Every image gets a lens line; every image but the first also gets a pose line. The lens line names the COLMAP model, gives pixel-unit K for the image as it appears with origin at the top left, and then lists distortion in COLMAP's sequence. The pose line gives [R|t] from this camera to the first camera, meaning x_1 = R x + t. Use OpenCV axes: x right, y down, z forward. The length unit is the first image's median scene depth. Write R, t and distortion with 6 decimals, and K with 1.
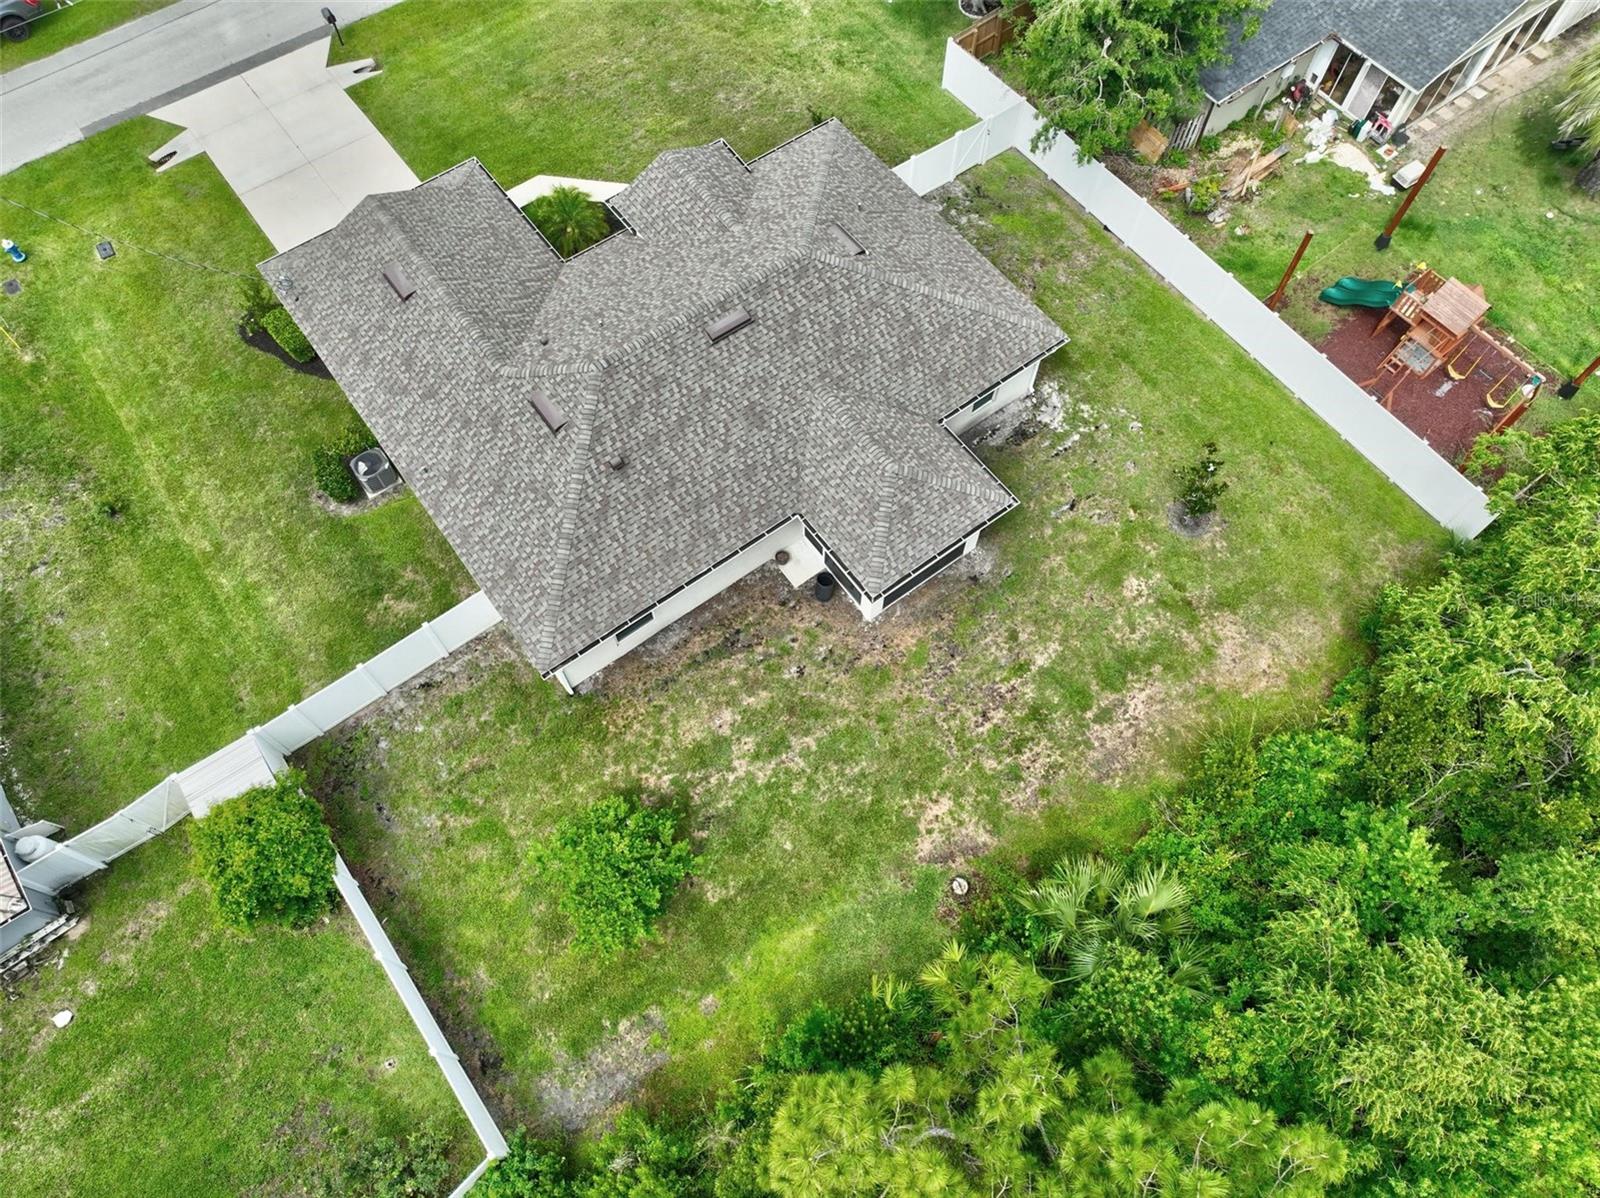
lens RADIAL K [[1129.1, 0, 798.1], [0, 1129.1, 599.9], [0, 0, 1]] dist [-0.002455, 0.019211]
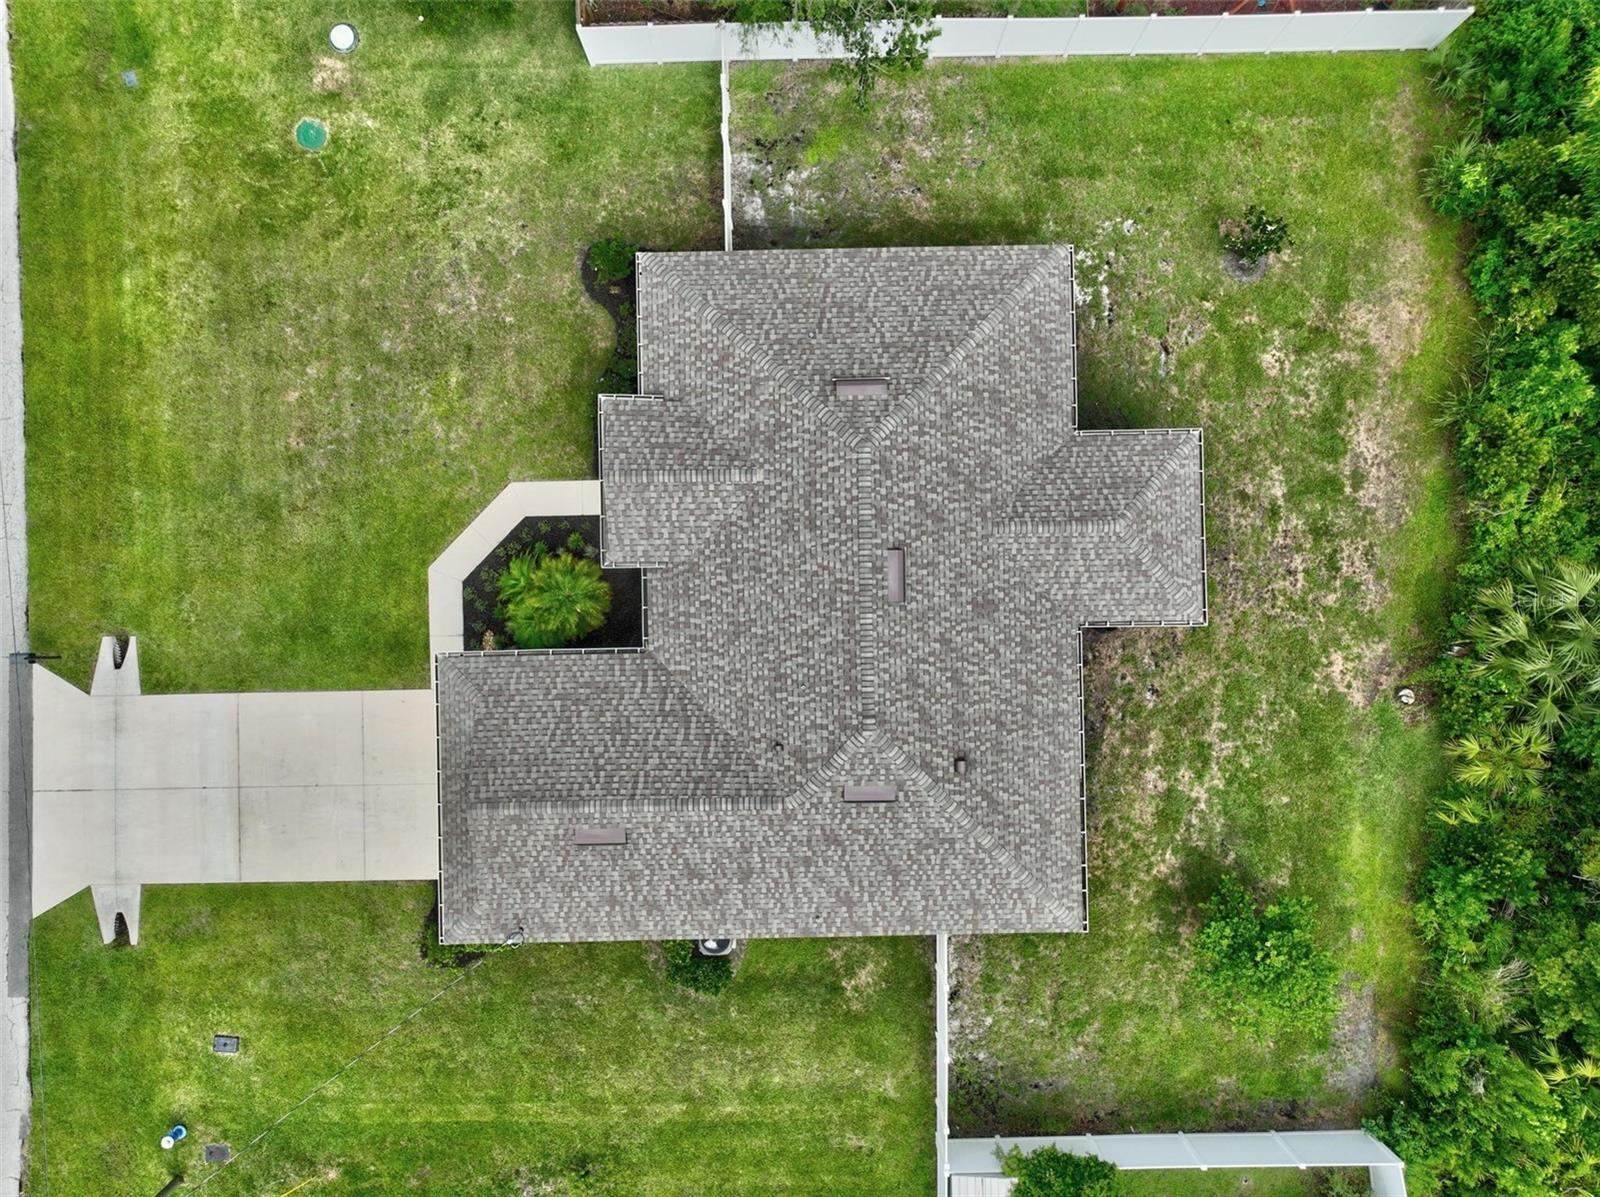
lens RADIAL K [[1129.1, 0, 796.0], [0, 1129.1, 604.2], [0, 0, 1]] dist [-0.002455, 0.019211]
pose [[0.581012, -0.813880, 0.004977, -0.126258], [0.731452, 0.524831, 0.435351, -0.655530], [-0.356936, -0.249304, 0.900247, 0.211659]]
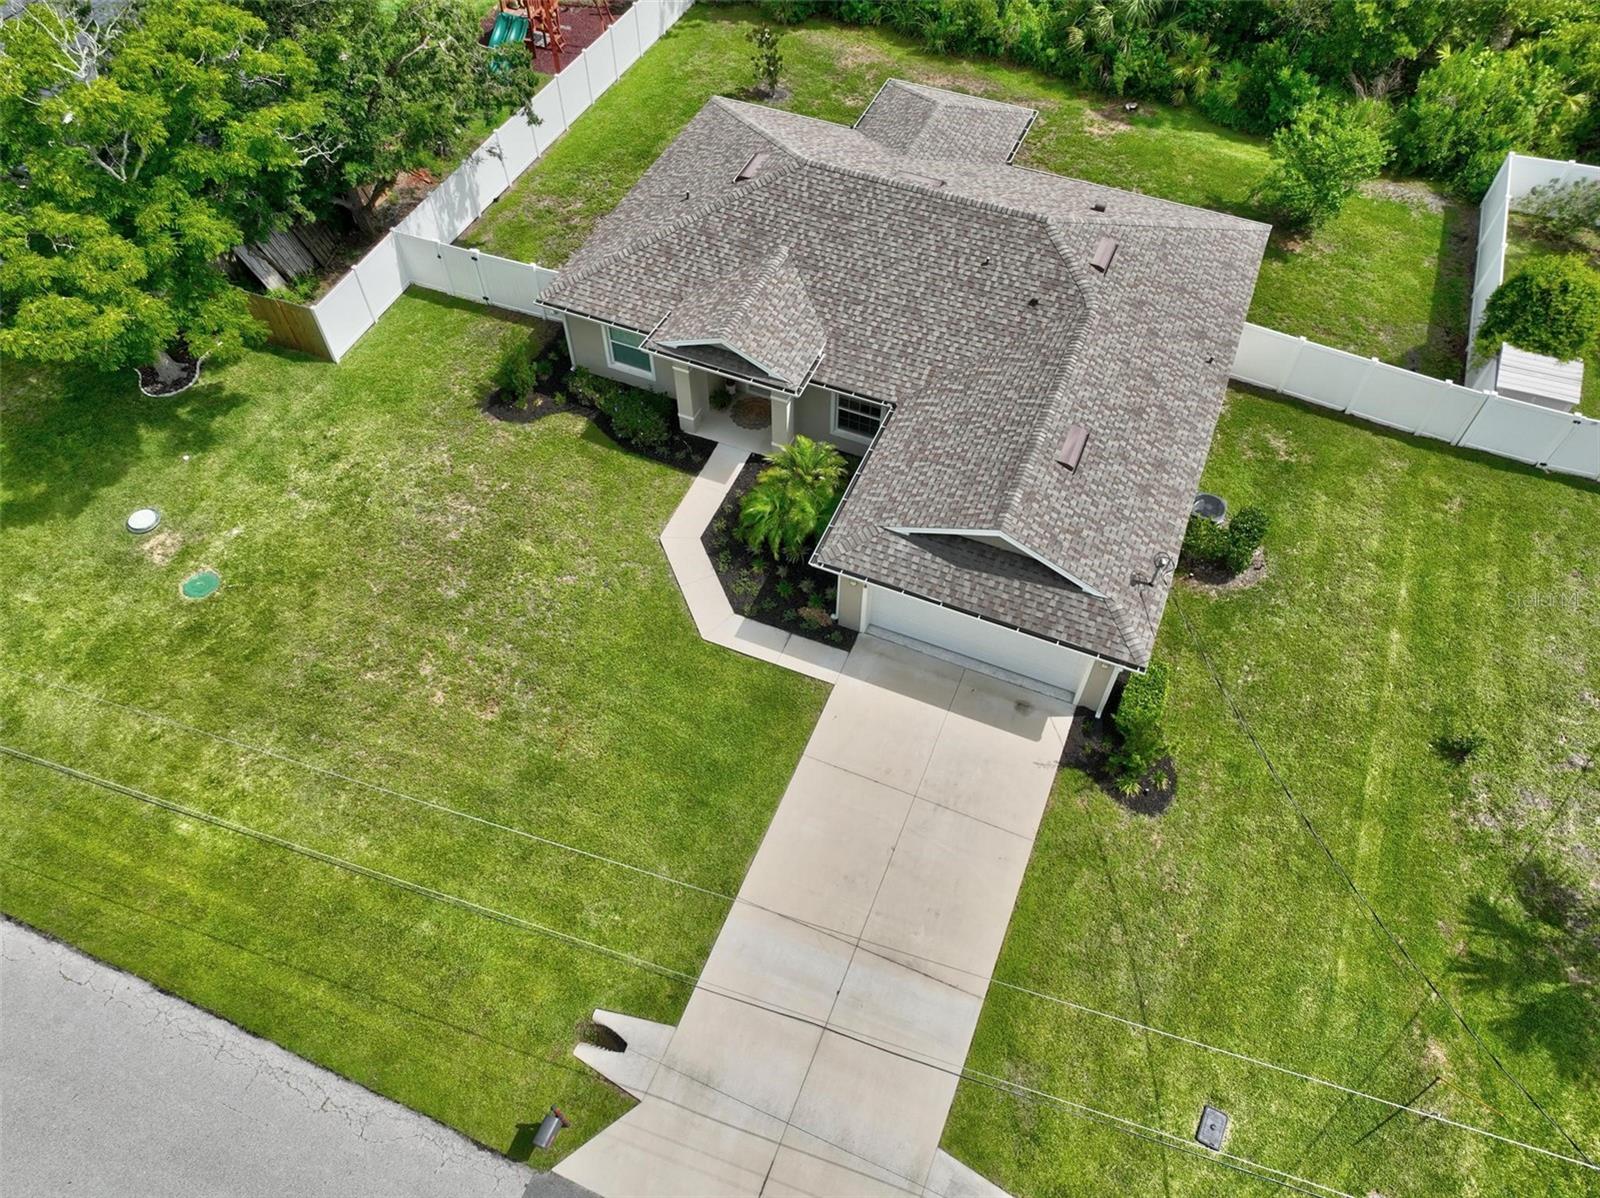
lens RADIAL K [[1129.1, 0, 799.3], [0, 1129.1, 605.0], [0, 0, 1]] dist [-0.002455, 0.019211]
pose [[-0.508782, -0.691410, 0.512926, -0.751663], [0.771484, -0.101779, 0.628055, -0.955780], [-0.382038, 0.715258, 0.585195, 0.701064]]
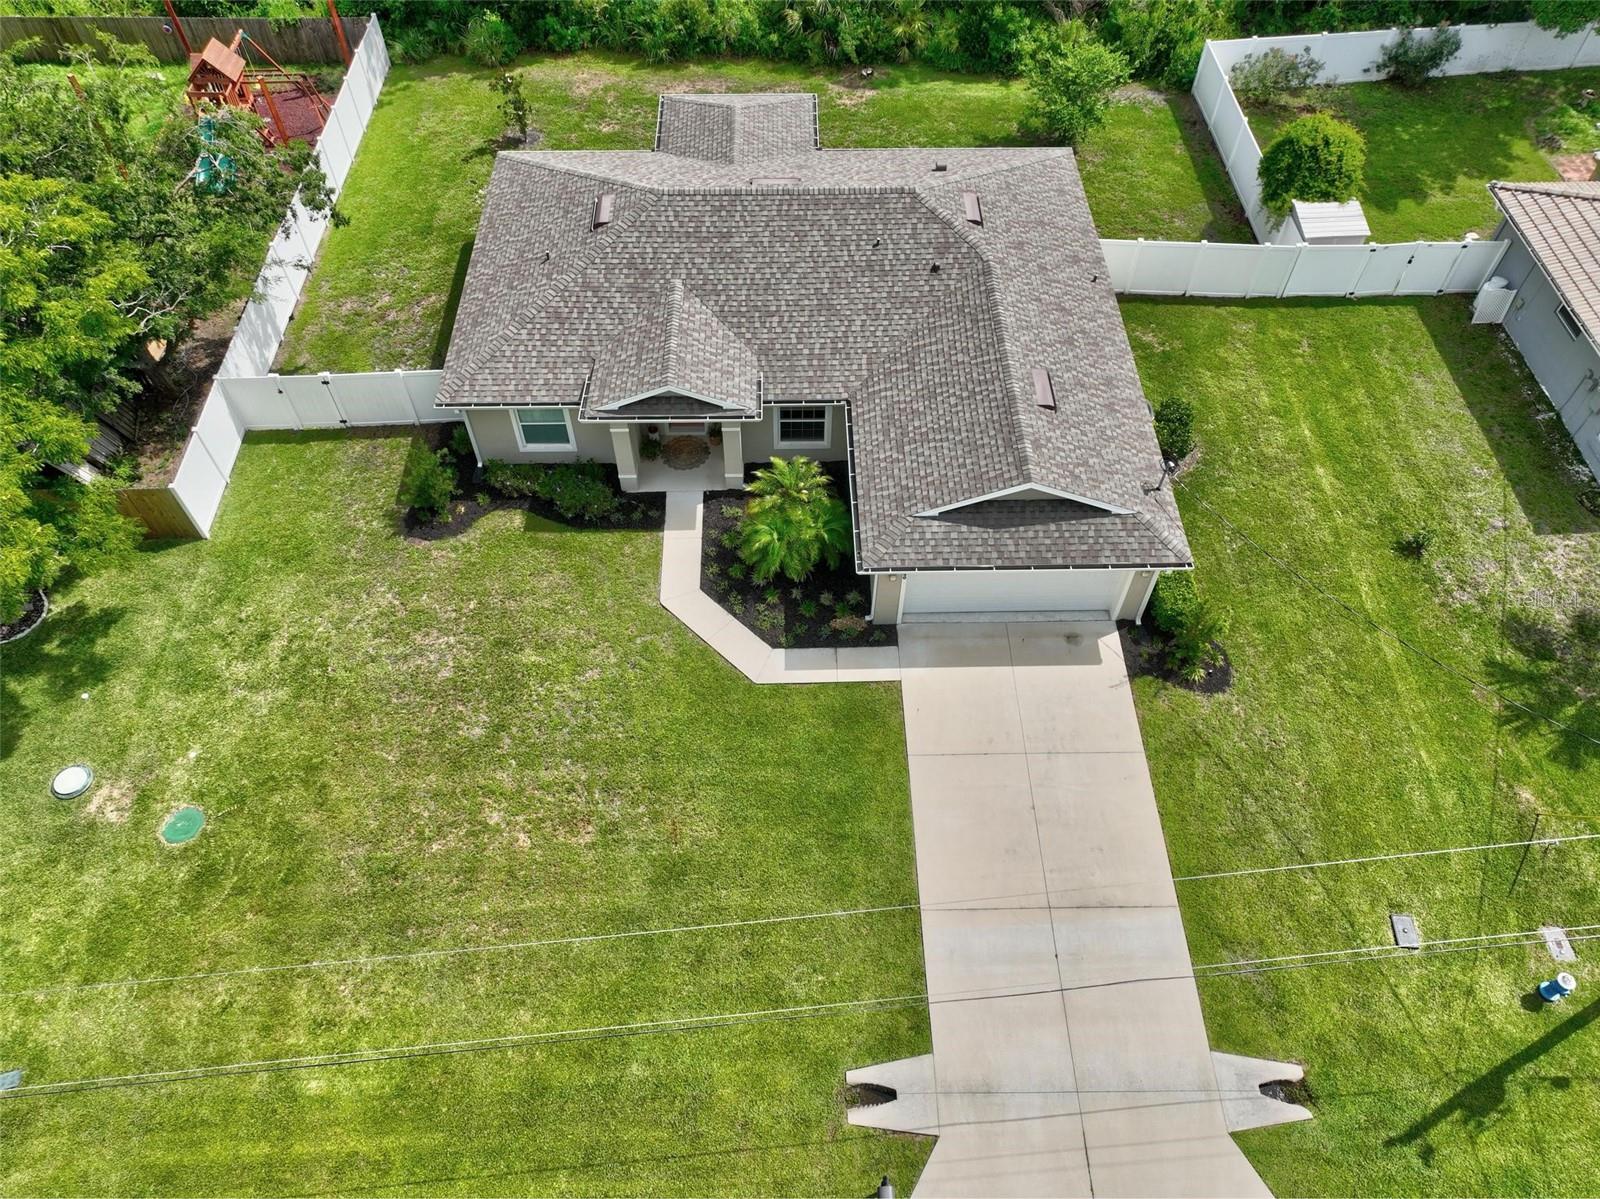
lens RADIAL K [[1129.1, 0, 801.7], [0, 1129.1, 605.0], [0, 0, 1]] dist [-0.002455, 0.019211]
pose [[-0.814740, -0.466244, 0.344695, -0.579530], [0.518994, -0.321333, 0.792080, -1.104985], [-0.258541, 0.824234, 0.503781, 0.771376]]
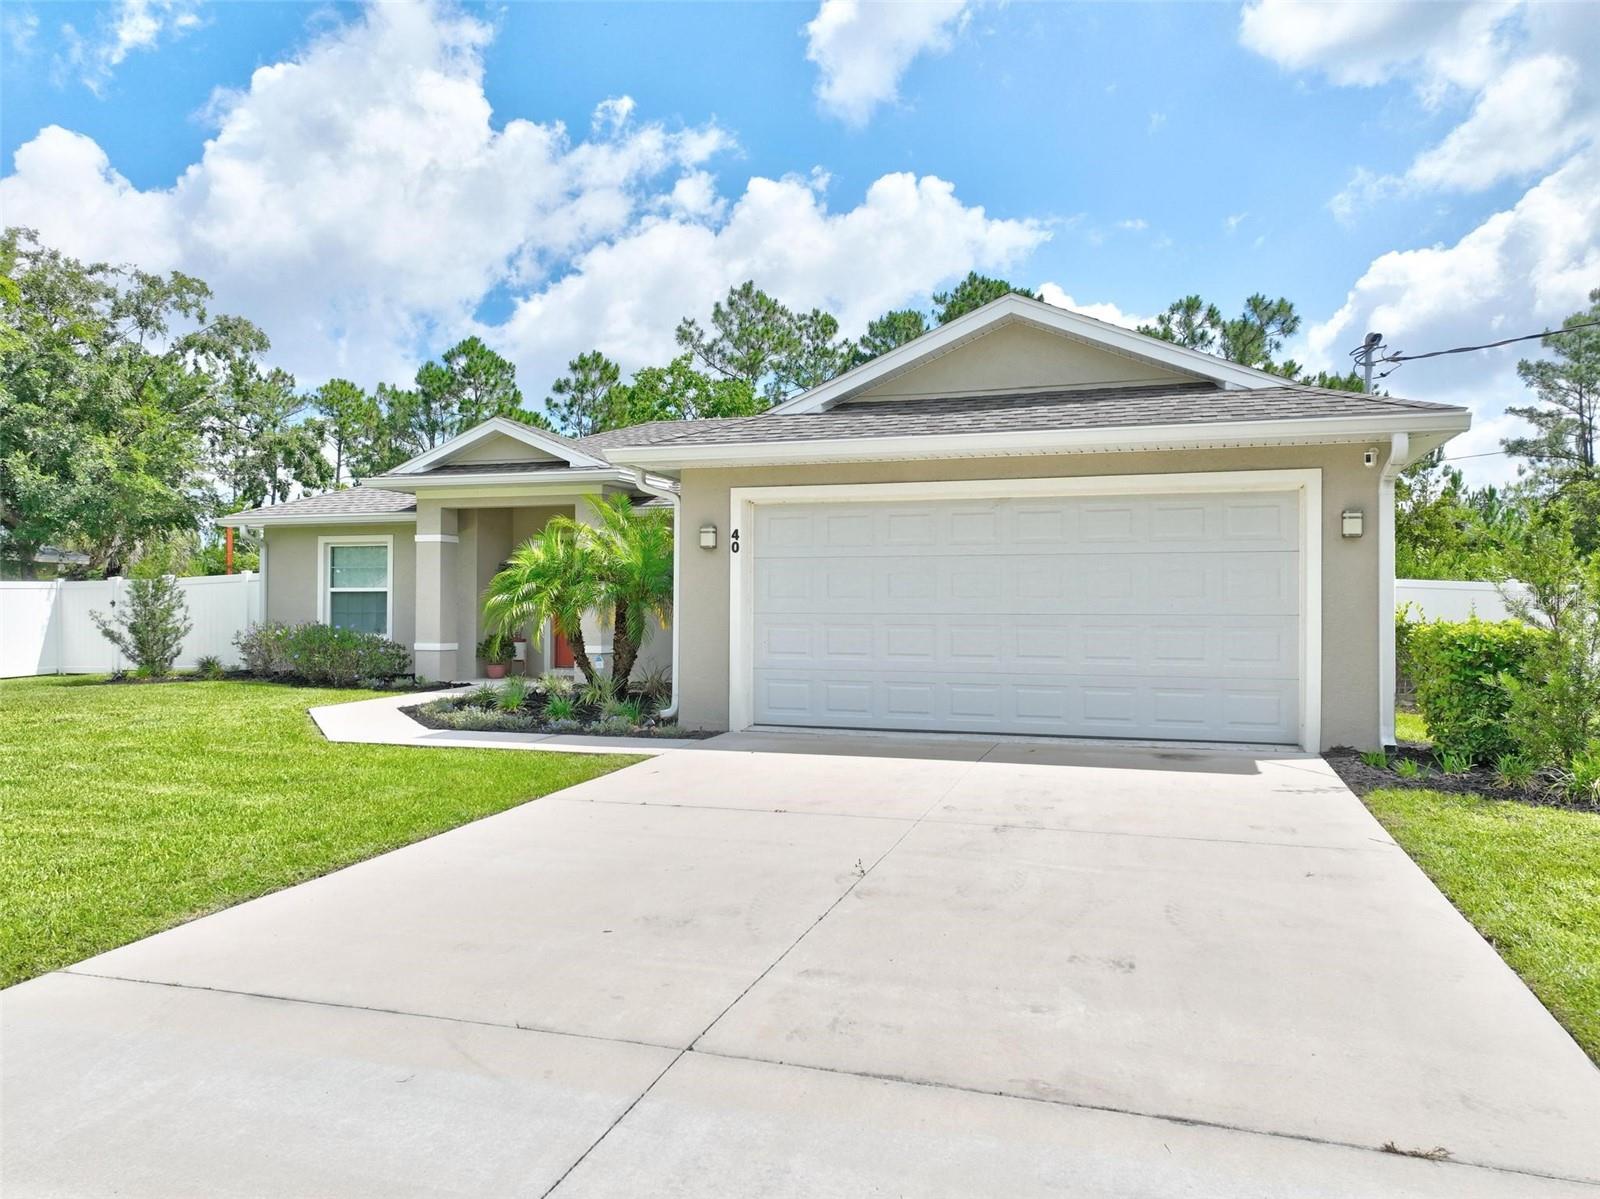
lens RADIAL K [[1129.1, 0, 801.3], [0, 1129.1, 595.7], [0, 0, 1]] dist [-0.002455, 0.019211]
pose [[-0.587014, 0.010424, 0.809509, -0.649498], [0.727438, 0.445644, 0.521762, -0.564830], [-0.355314, 0.895149, -0.269182, 1.256097]]
